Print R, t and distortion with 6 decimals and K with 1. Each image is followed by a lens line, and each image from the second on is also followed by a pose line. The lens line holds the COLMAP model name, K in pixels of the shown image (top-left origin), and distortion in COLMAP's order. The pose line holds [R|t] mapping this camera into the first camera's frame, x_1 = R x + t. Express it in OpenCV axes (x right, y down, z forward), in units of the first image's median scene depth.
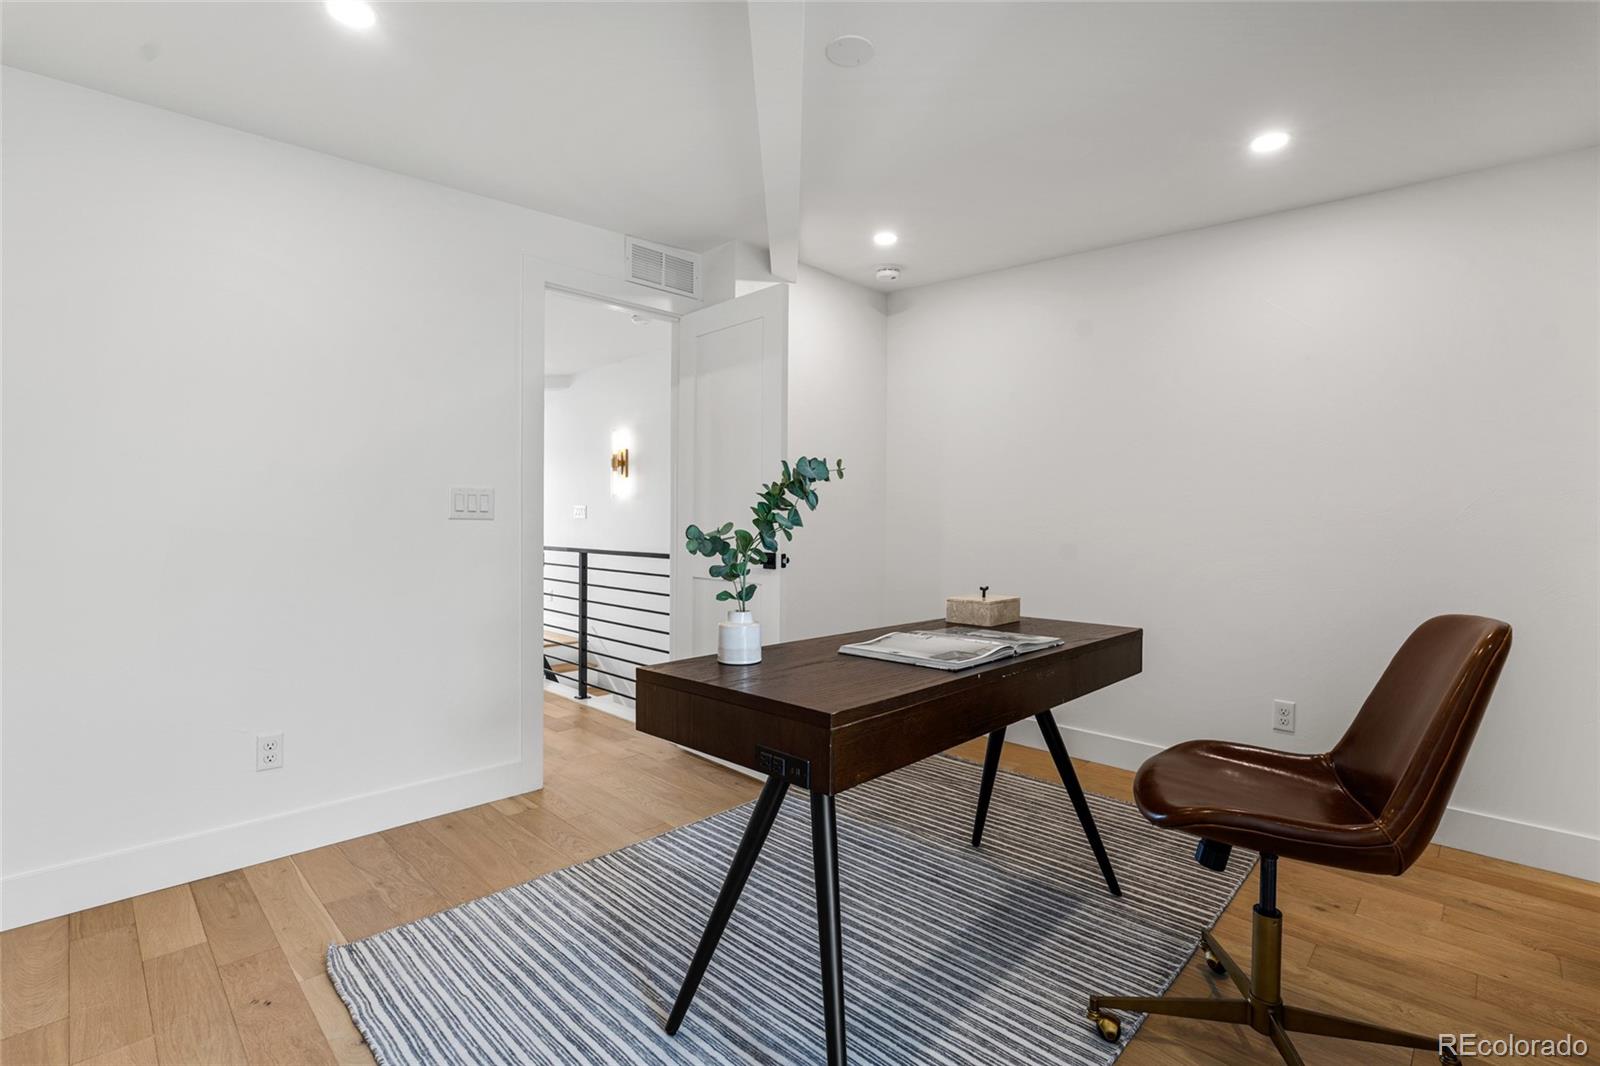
lens RADIAL K [[710.7, 0, 789.3], [0, 710.7, 525.3], [0, 0, 1]] dist [-0.002008, -0.000427]
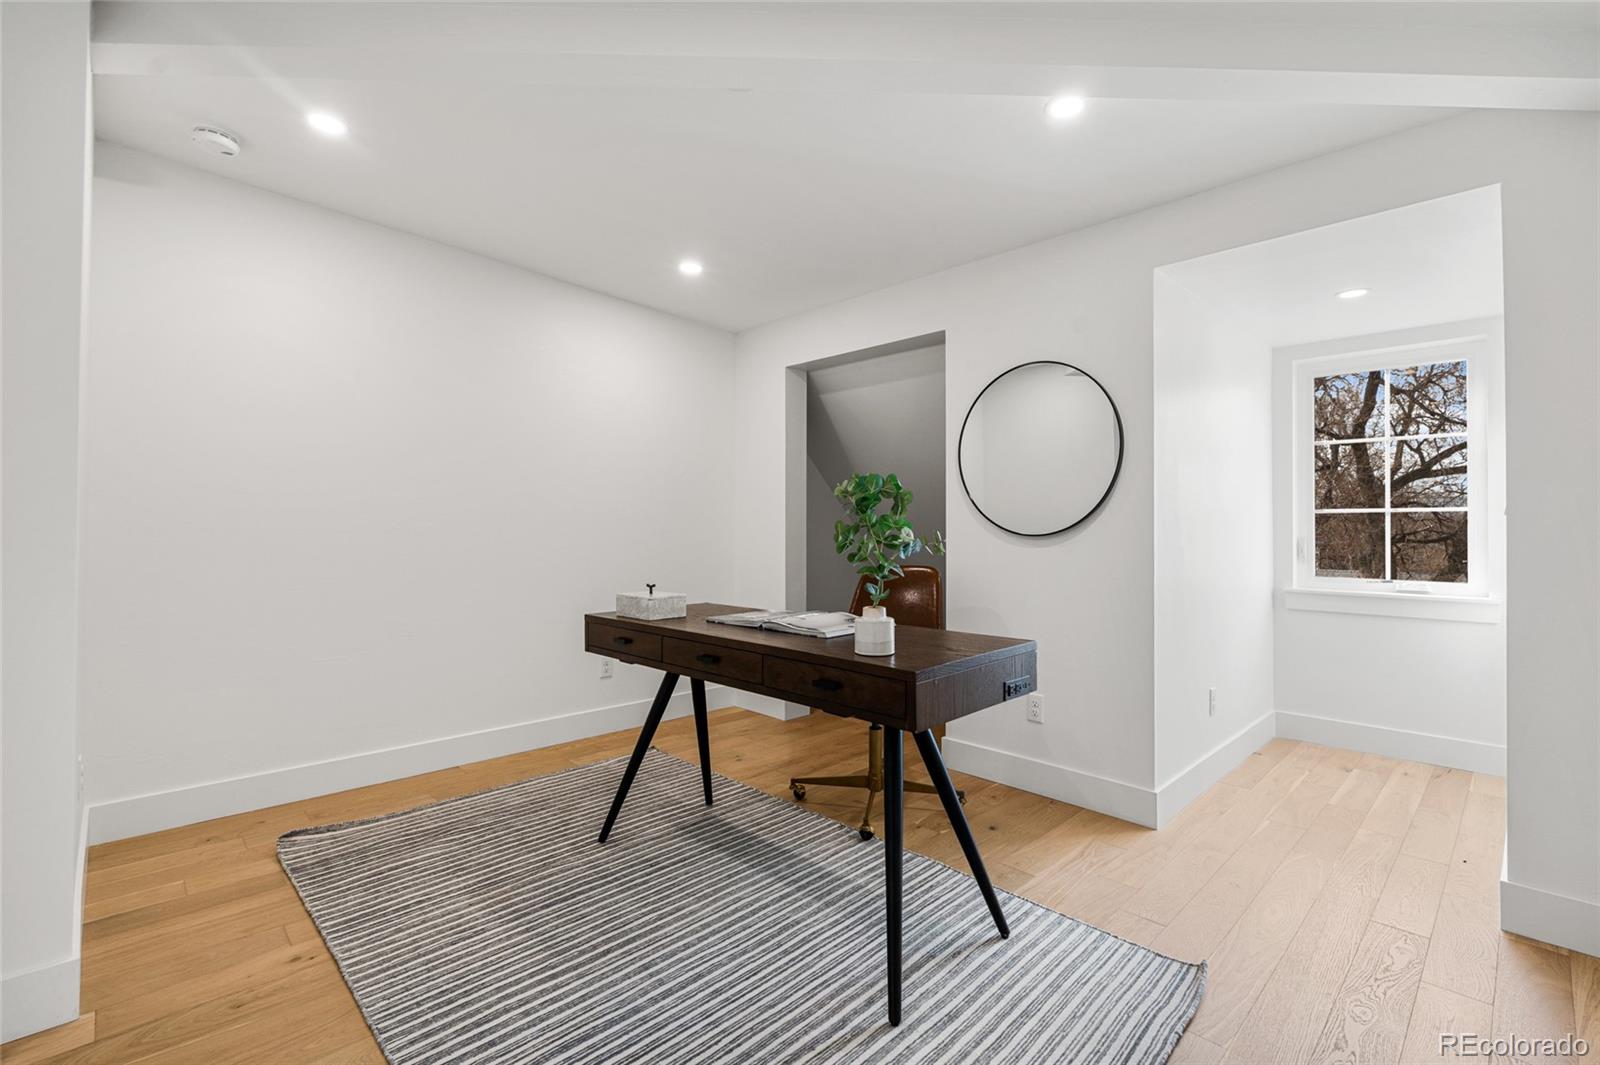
lens RADIAL K [[710.7, 0, 789.4], [0, 710.7, 530.9], [0, 0, 1]] dist [-0.002008, -0.000427]
pose [[0.026523, -0.009816, 0.999600, -0.766769], [-0.001811, 0.999950, 0.009867, -0.005356], [-0.999647, -0.002072, 0.026504, 0.726483]]
